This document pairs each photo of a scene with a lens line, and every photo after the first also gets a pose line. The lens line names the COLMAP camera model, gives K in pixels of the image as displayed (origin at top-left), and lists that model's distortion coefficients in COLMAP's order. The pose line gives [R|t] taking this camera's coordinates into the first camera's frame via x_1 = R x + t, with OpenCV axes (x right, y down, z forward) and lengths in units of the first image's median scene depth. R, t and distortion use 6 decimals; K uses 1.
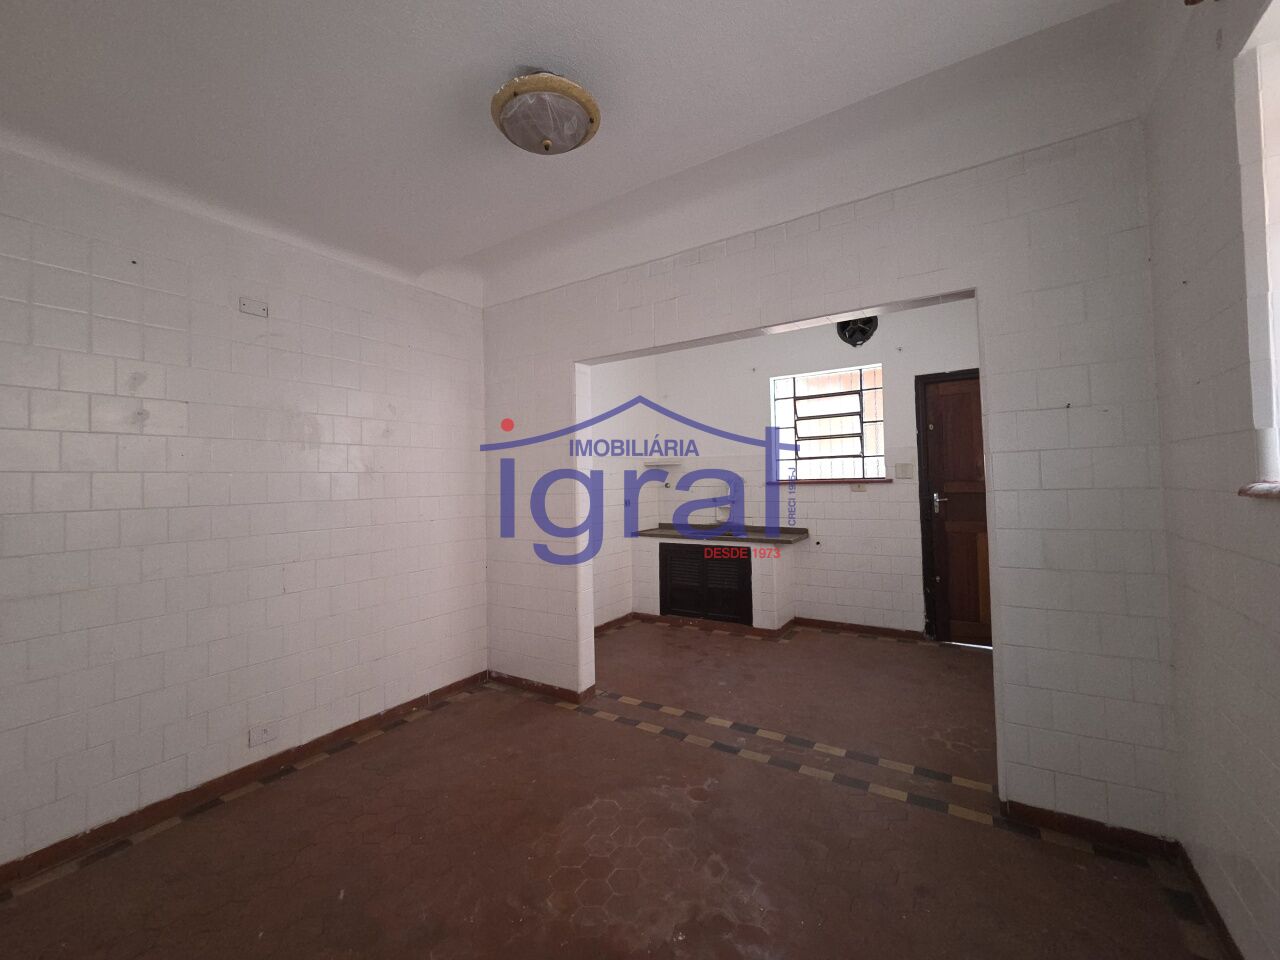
lens RADIAL K [[528.1, 0, 634.3], [0, 528.1, 474.5], [0, 0, 1]] dist [-0.003854, 0.001843]
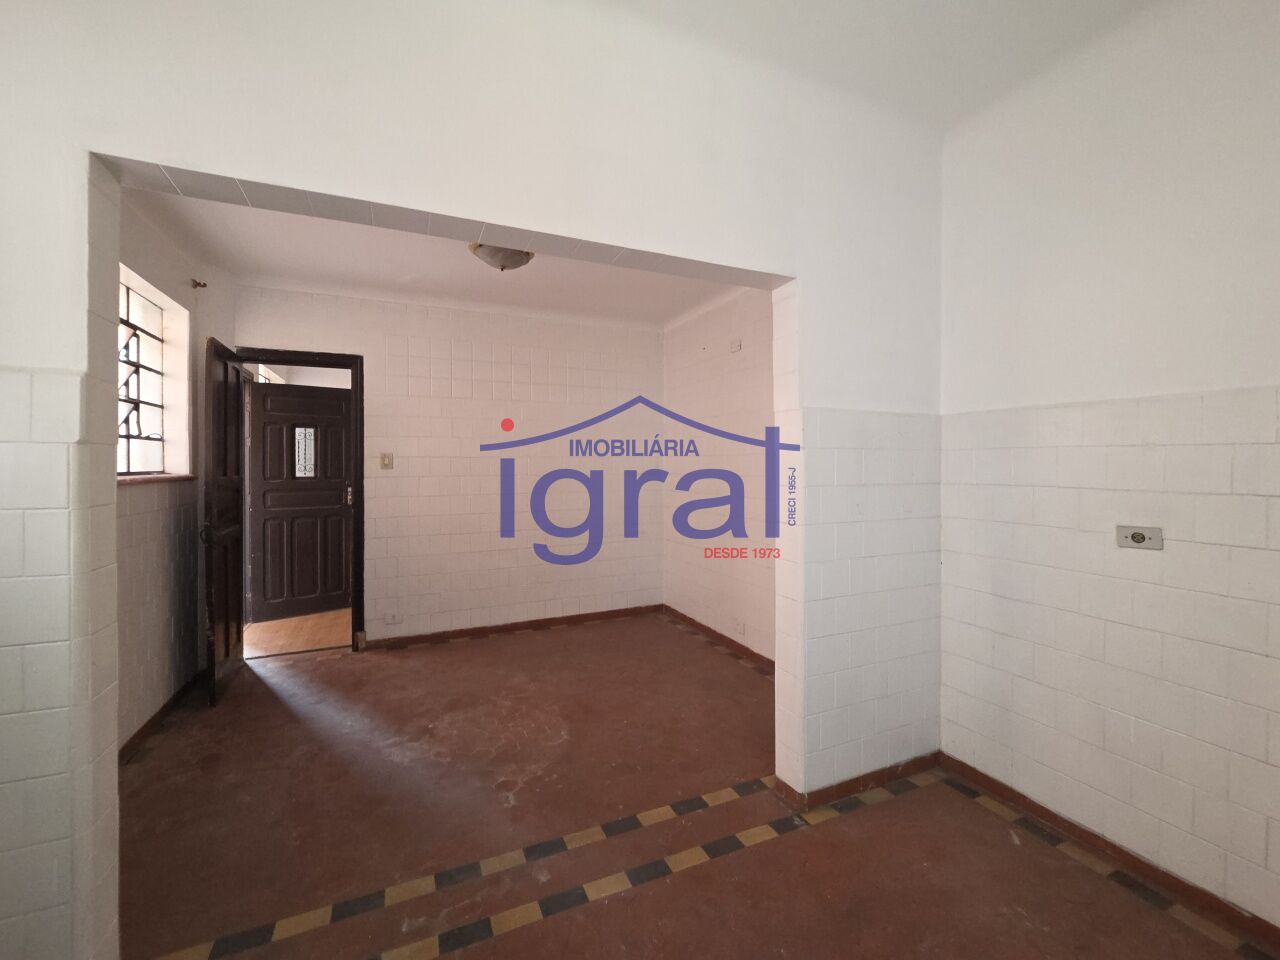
lens RADIAL K [[528.1, 0, 634.6], [0, 528.1, 468.9], [0, 0, 1]] dist [-0.003854, 0.001843]
pose [[-0.549940, 0.028672, -0.834712, 0.392076], [0.026002, 0.999514, 0.017201, -0.000598], [0.834799, -0.012244, -0.550418, 0.858977]]
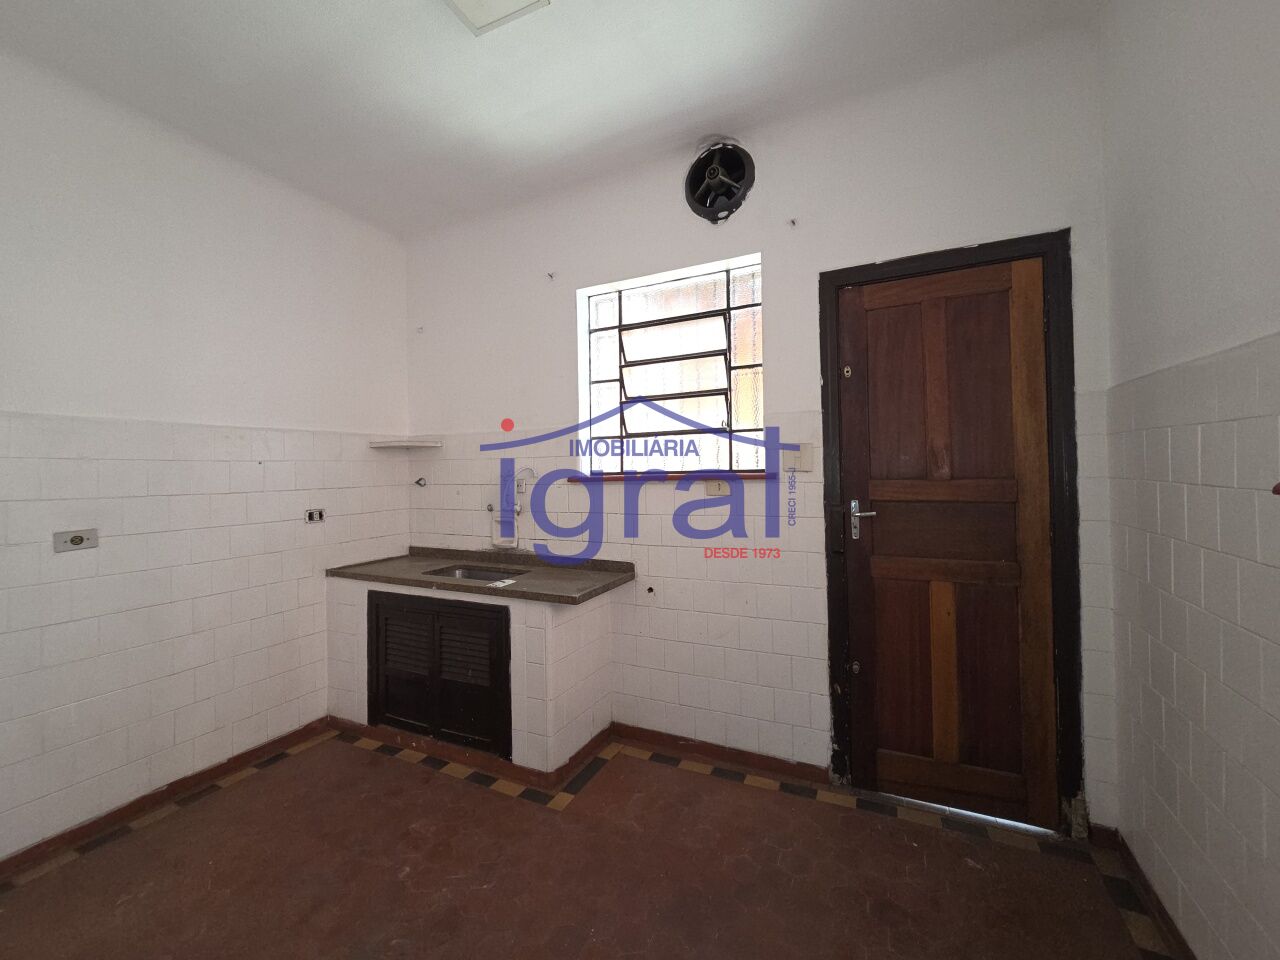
lens RADIAL K [[528.1, 0, 639.9], [0, 528.1, 476.9], [0, 0, 1]] dist [-0.003854, 0.001843]
pose [[0.992284, 0.001598, 0.123979, 0.279793], [-0.004219, 0.999773, 0.020880, 0.002523], [-0.123917, -0.021242, 0.992065, 0.481057]]
